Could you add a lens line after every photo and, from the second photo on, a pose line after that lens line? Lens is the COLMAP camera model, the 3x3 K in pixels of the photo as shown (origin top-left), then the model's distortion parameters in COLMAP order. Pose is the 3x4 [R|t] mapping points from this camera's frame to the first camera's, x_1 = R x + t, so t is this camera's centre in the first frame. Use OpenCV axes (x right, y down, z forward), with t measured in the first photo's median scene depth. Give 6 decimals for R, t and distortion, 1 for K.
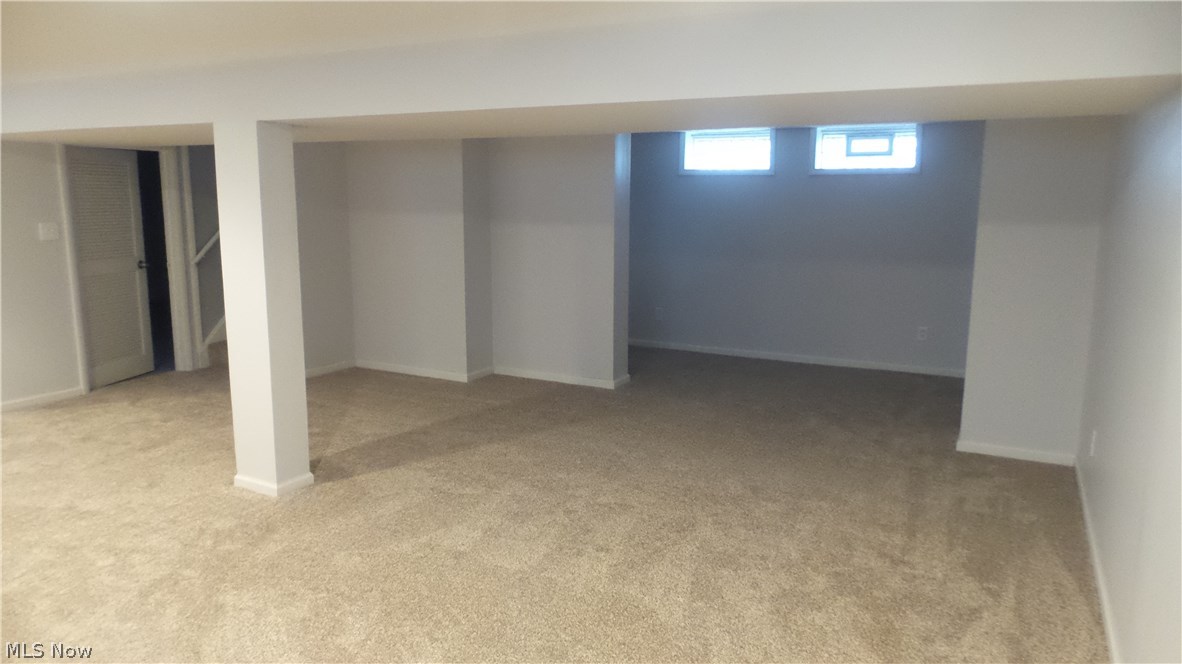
lens RADIAL K [[801.9, 0, 591.7], [0, 801.9, 332.2], [0, 0, 1]] dist [-0.000982, 0.000486]
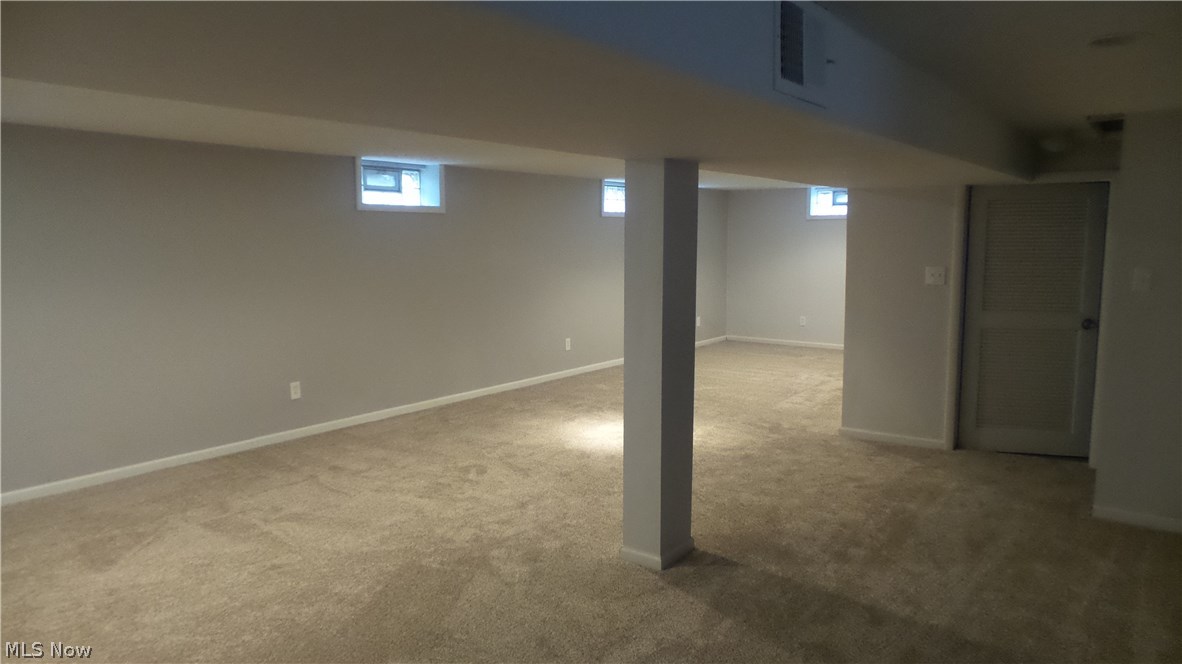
lens RADIAL K [[801.9, 0, 591.7], [0, 801.9, 331.6], [0, 0, 1]] dist [-0.000982, 0.000486]
pose [[-0.144578, 0.107055, -0.983685, 0.408925], [-0.160543, 0.978420, 0.130078, -0.137742], [0.976383, 0.176731, -0.124271, 0.837914]]
